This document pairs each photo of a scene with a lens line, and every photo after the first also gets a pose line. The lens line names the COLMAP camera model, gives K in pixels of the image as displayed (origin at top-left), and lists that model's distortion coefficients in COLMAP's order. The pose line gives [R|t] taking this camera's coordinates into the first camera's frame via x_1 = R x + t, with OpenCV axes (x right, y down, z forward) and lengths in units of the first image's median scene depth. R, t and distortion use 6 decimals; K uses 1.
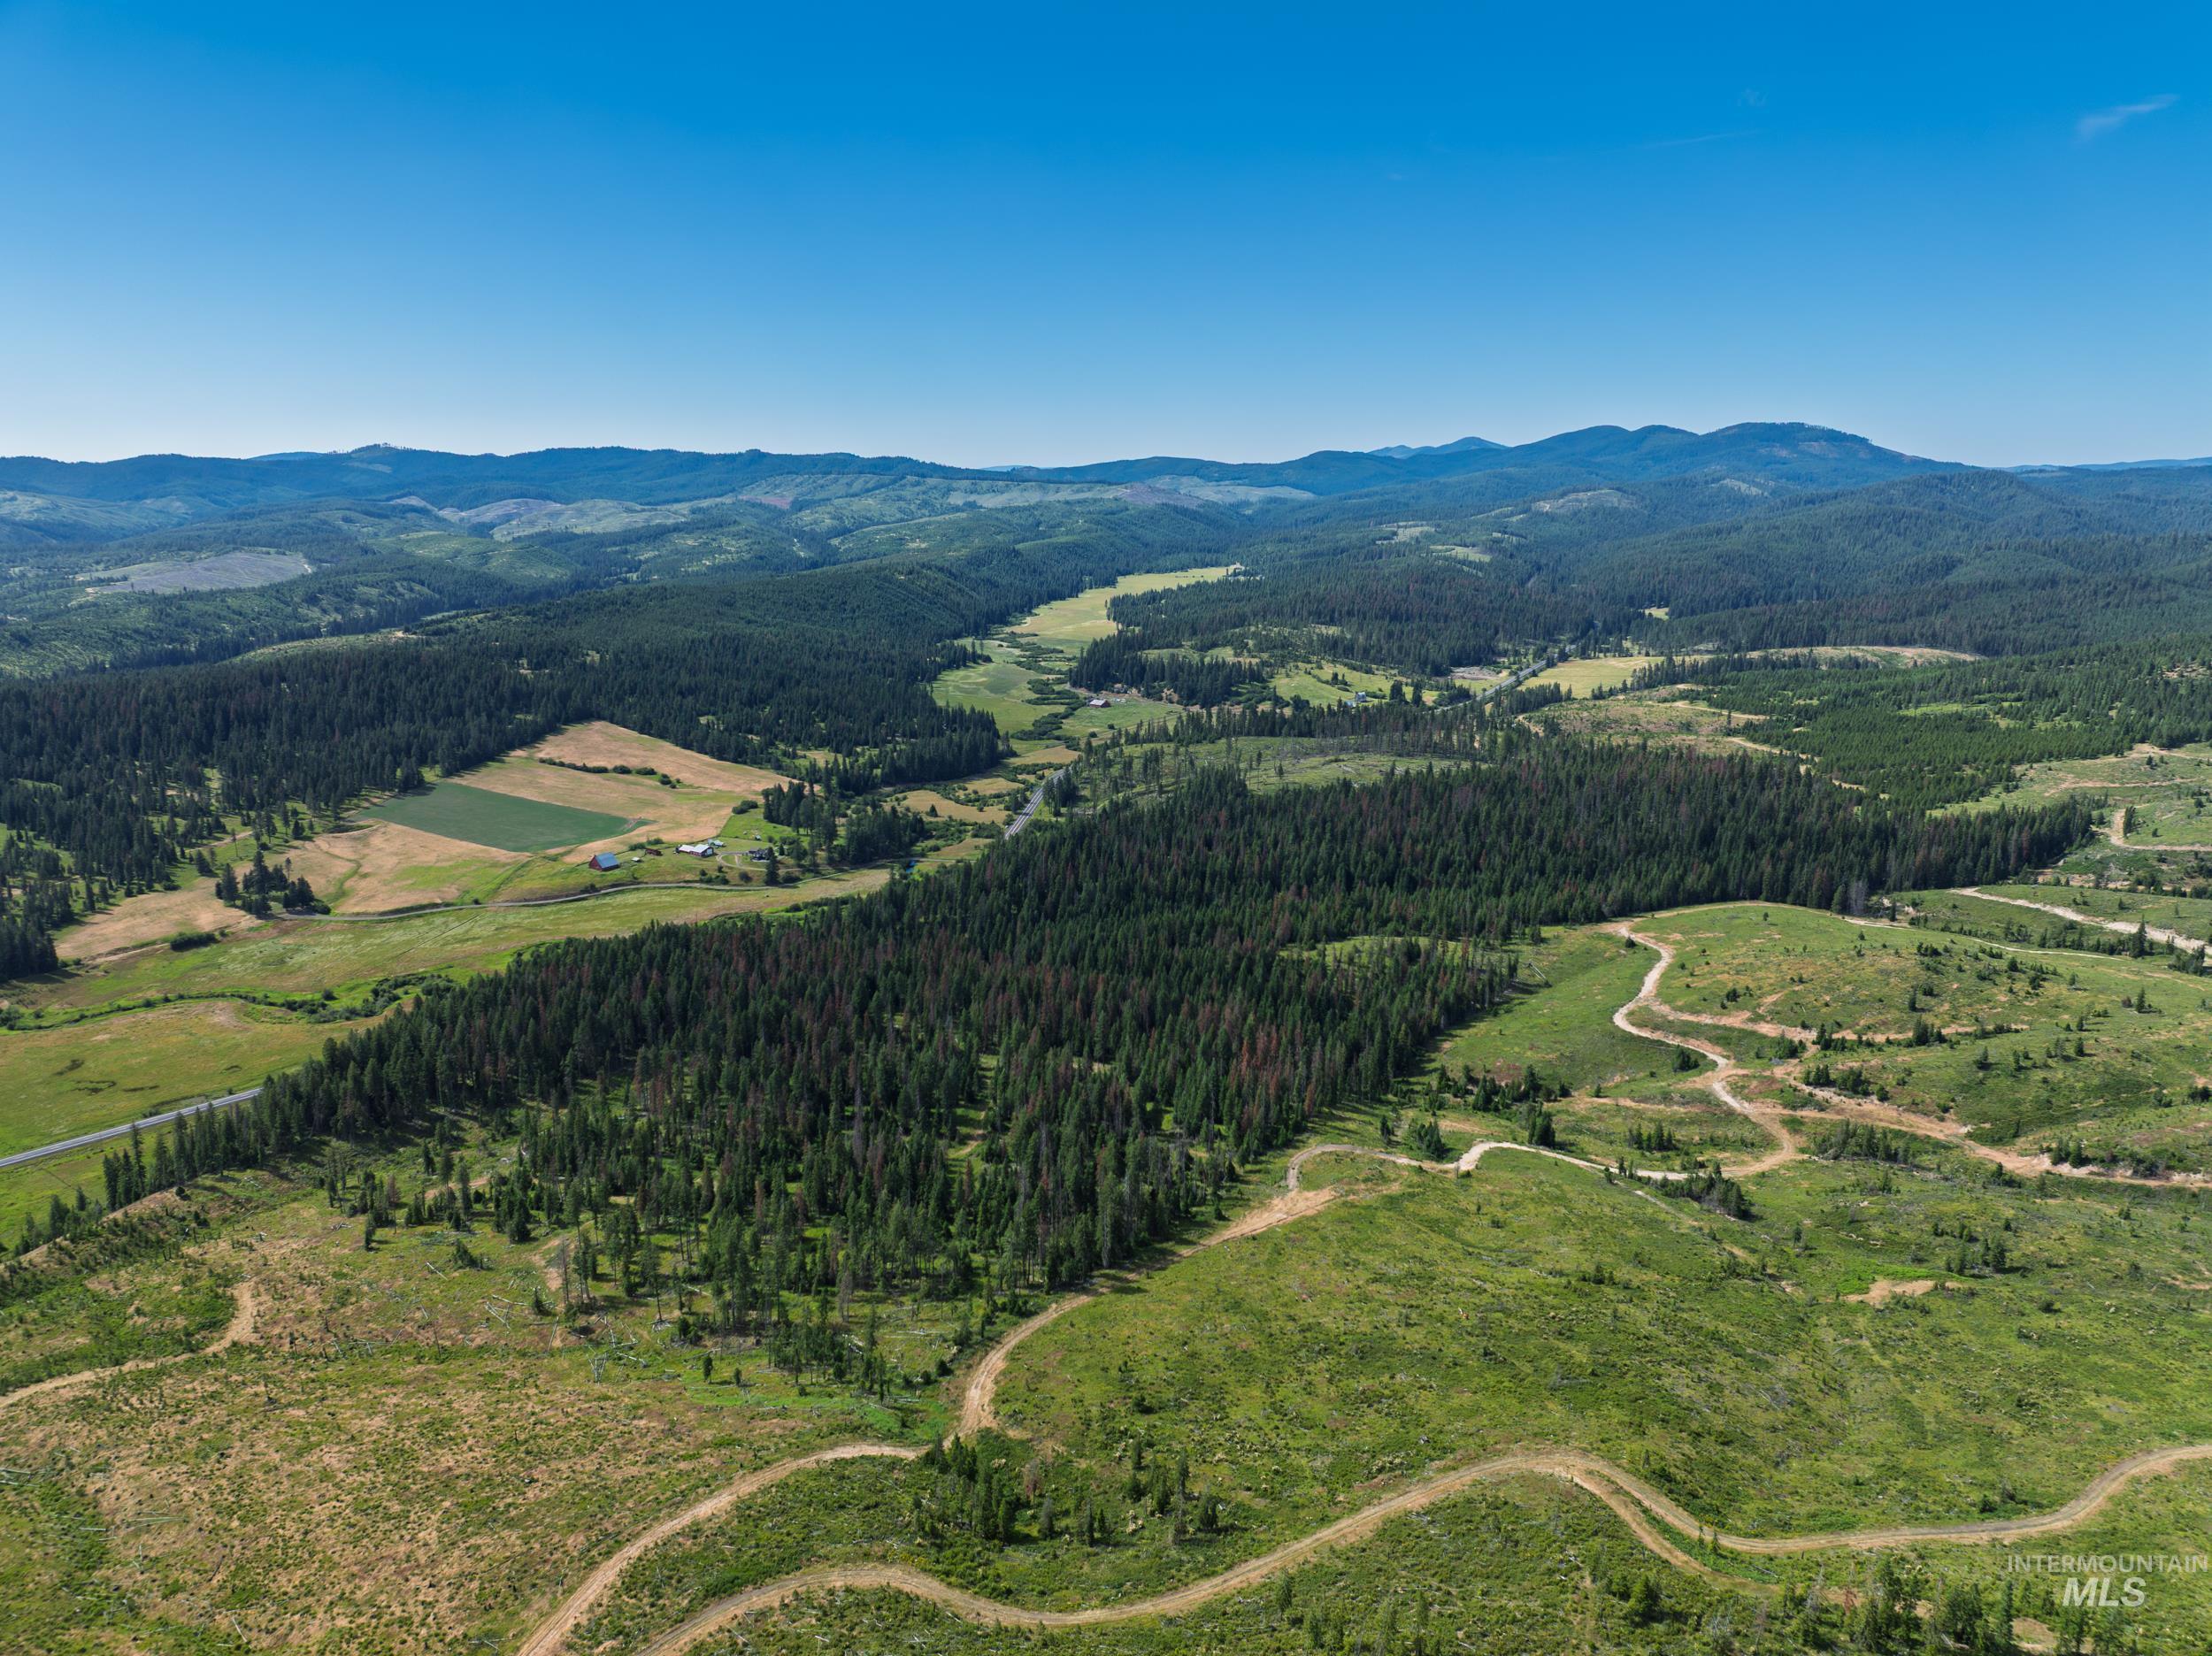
lens RADIAL K [[1565.7, 0, 1109.7], [0, 1565.7, 786.1], [0, 0, 1]] dist [-0.057806, 0.028367]
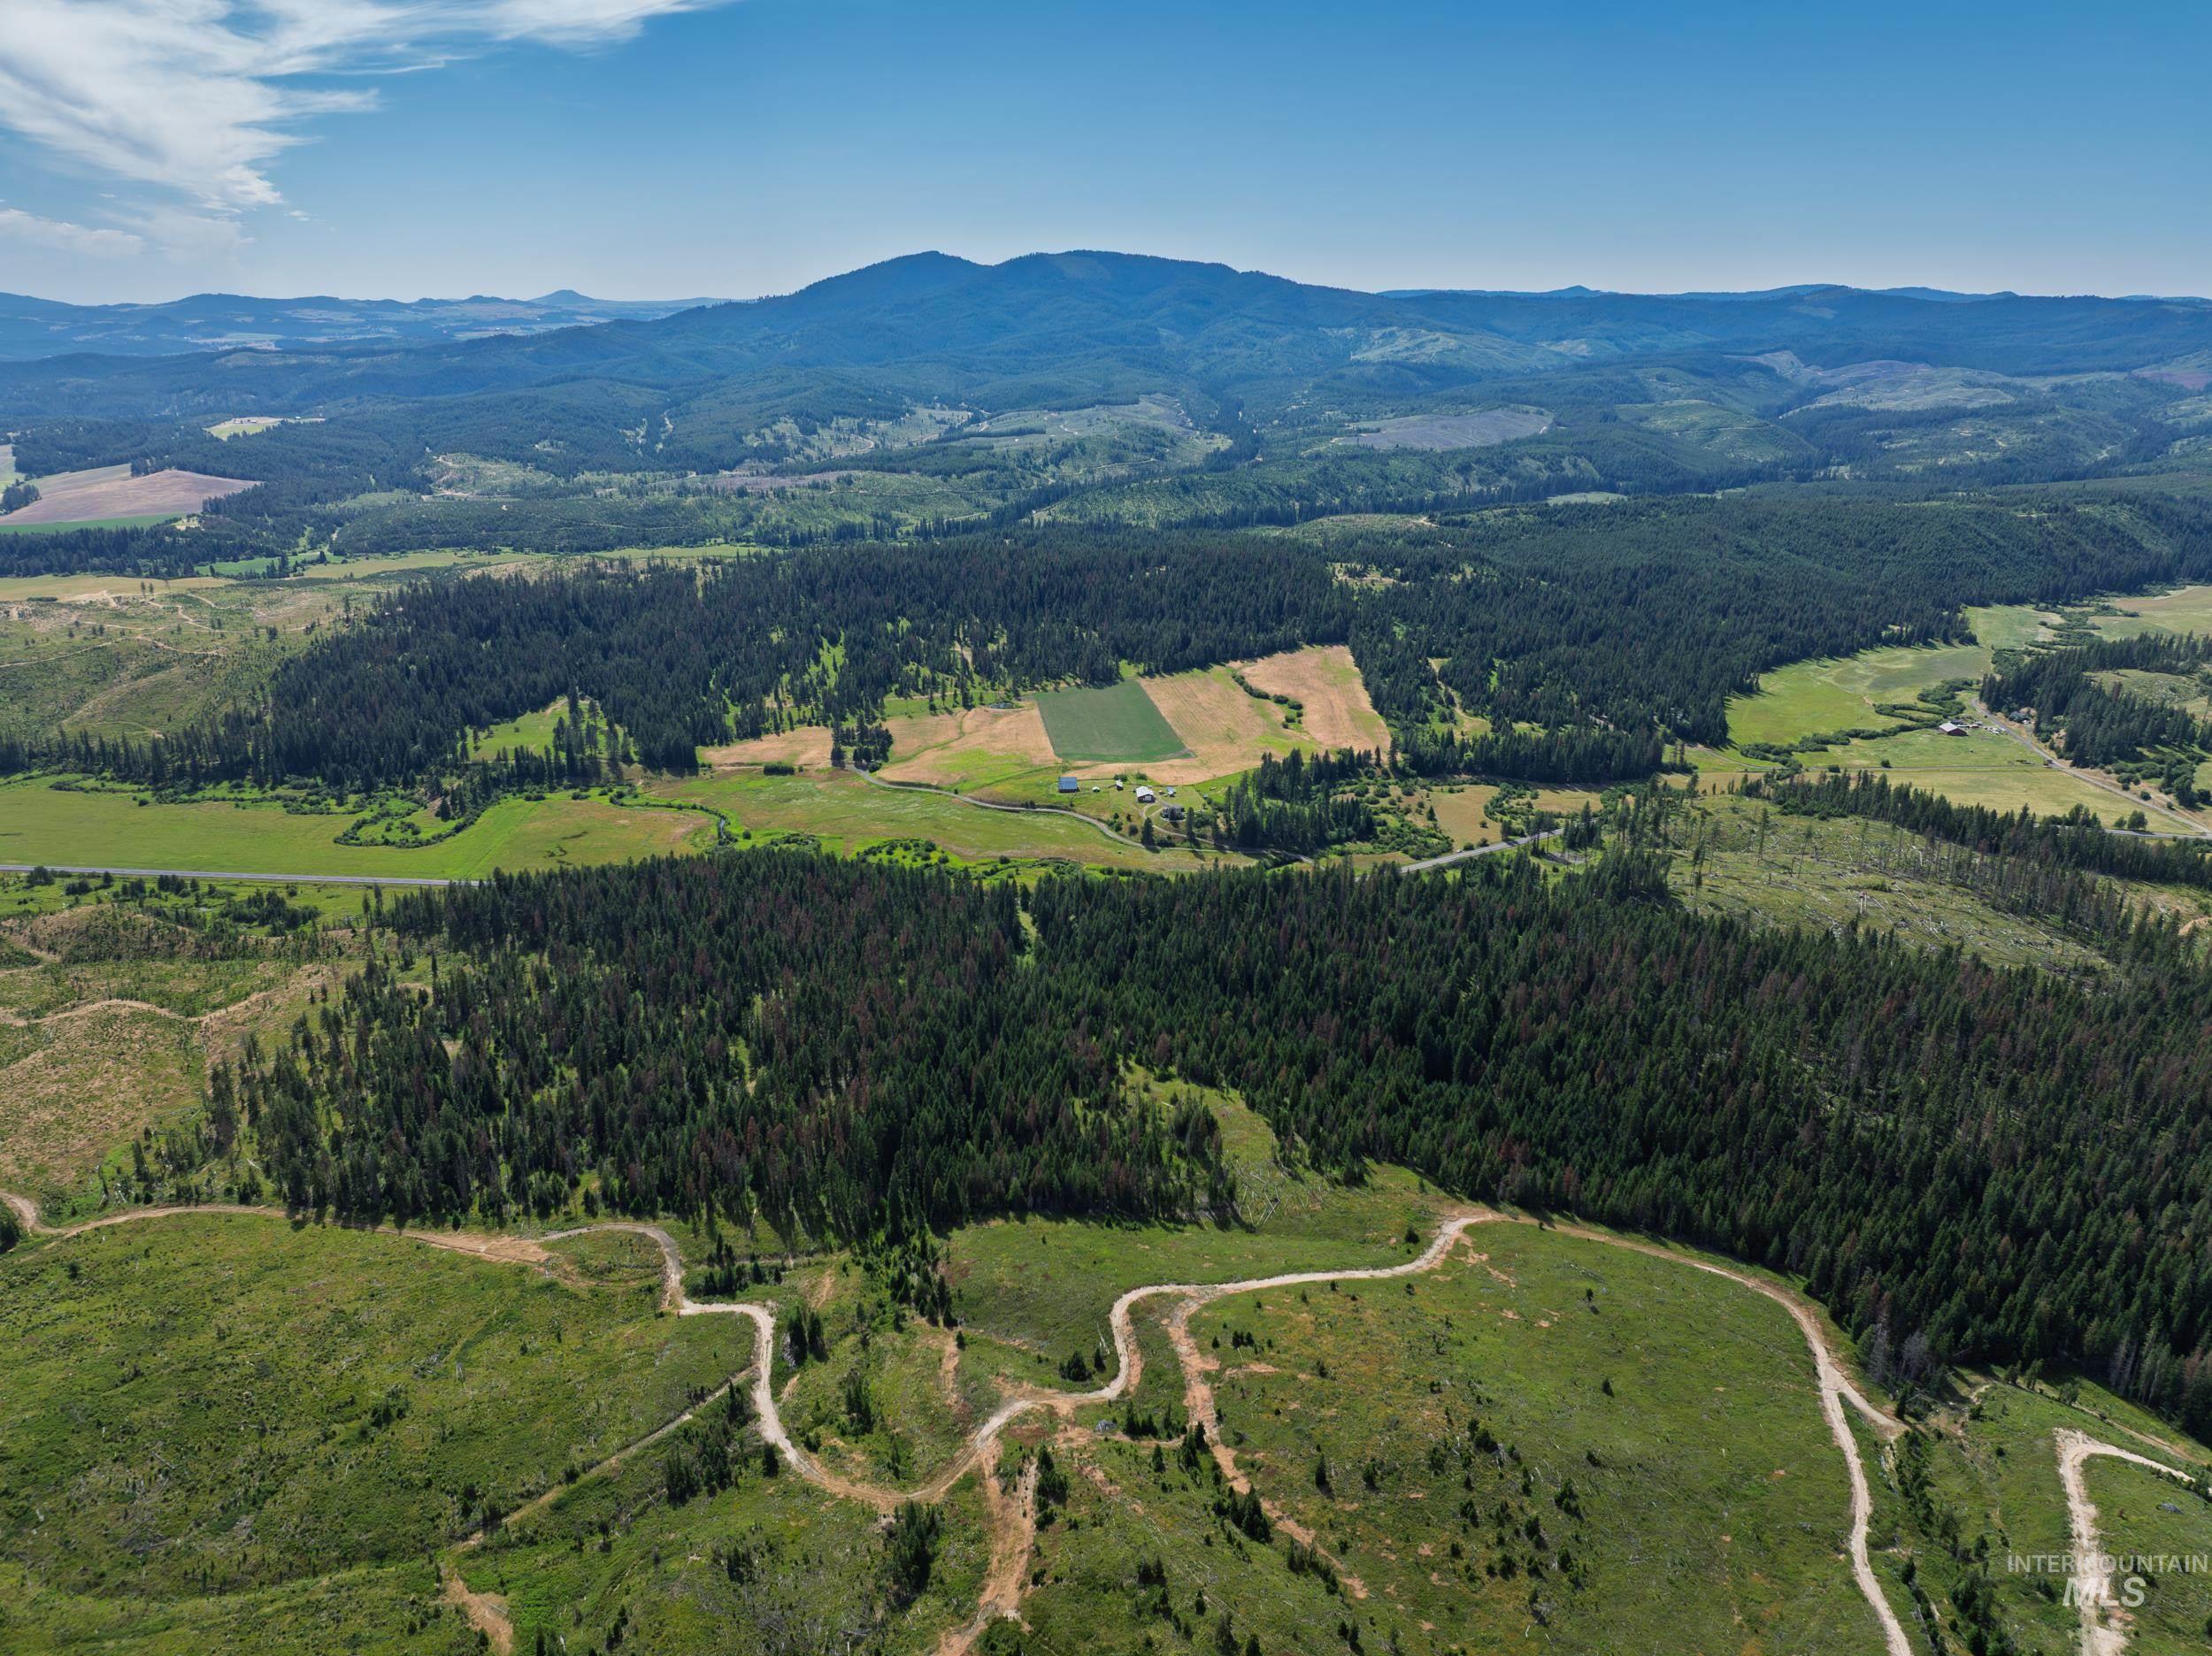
lens RADIAL K [[1564.5, 0, 1119.6], [0, 1564.5, 766.2], [0, 0, 1]] dist [-0.050393, 0.035150]
pose [[0.615089, 0.240279, -0.750954, 0.529603], [-0.168761, 0.970482, 0.172292, -0.159311], [0.770186, 0.020756, 0.637482, 0.276229]]
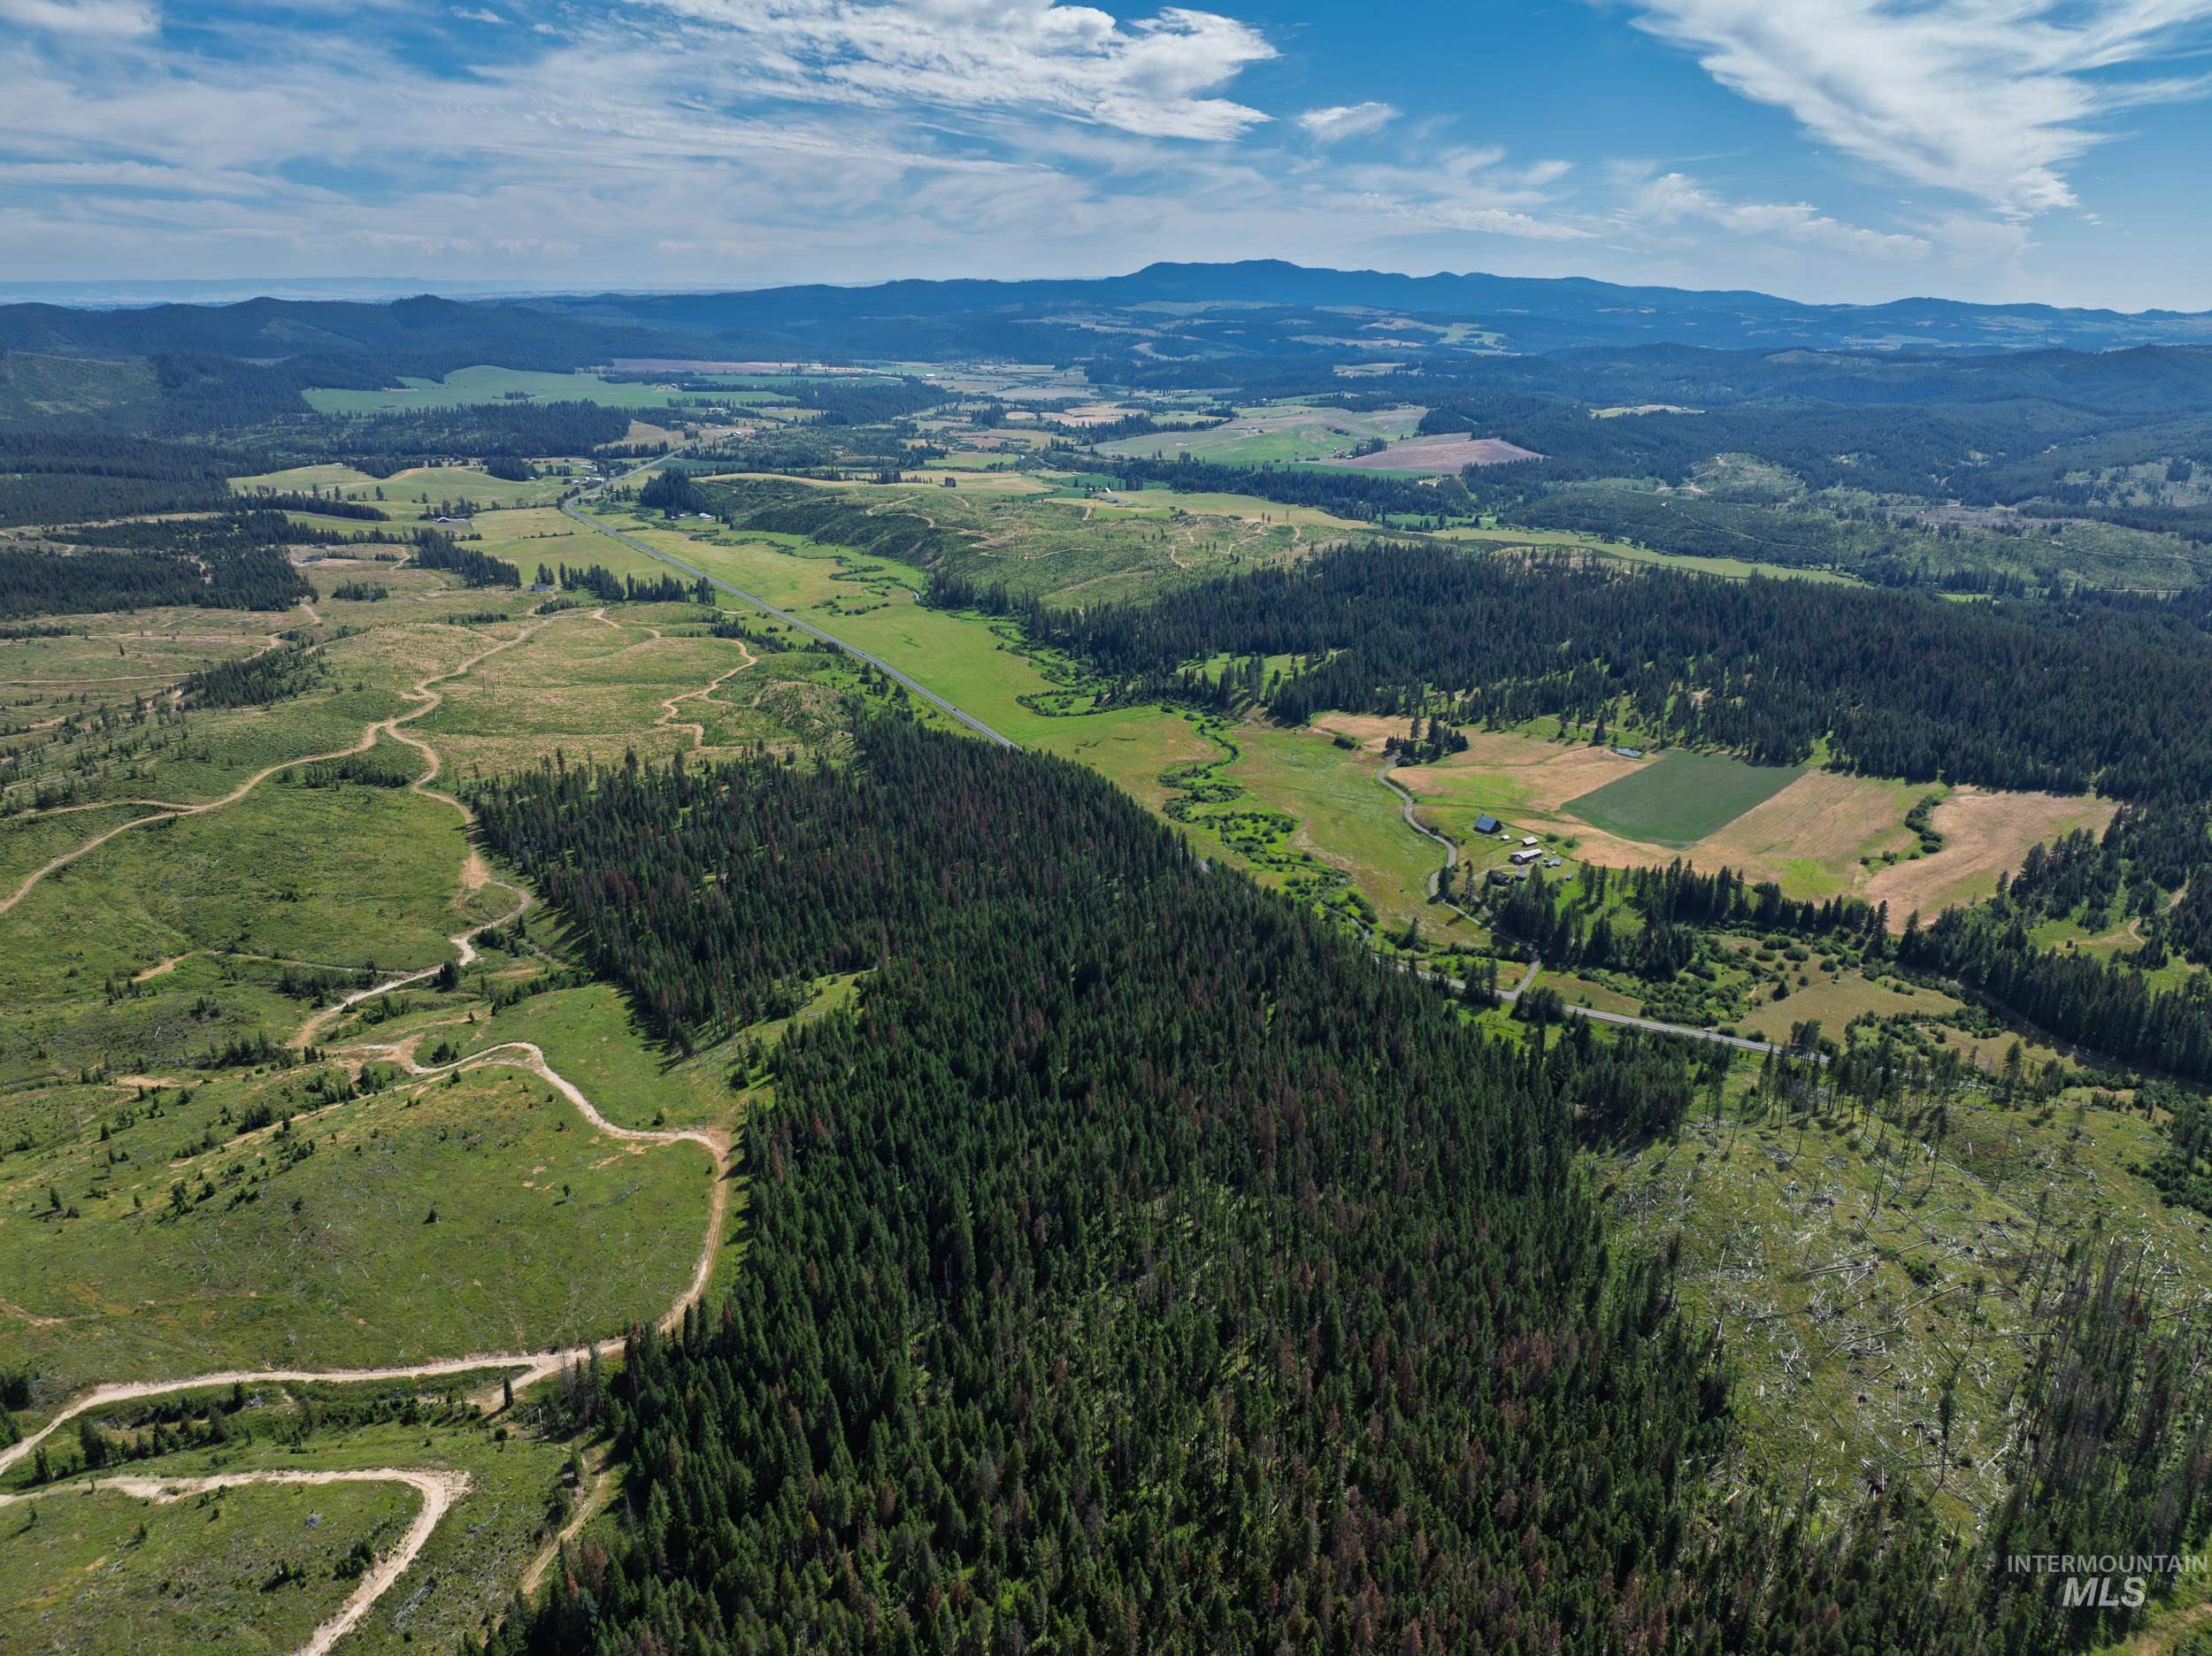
lens RADIAL K [[1536.0, 0, 1109.9], [0, 1536.0, 884.2], [0, 0, 1]] dist [-0.032783, 0.001972]
pose [[-0.351498, 0.346927, -0.869535, 0.650452], [-0.194557, 0.881455, 0.430330, -0.296281], [0.915749, 0.320434, -0.242333, 0.964574]]
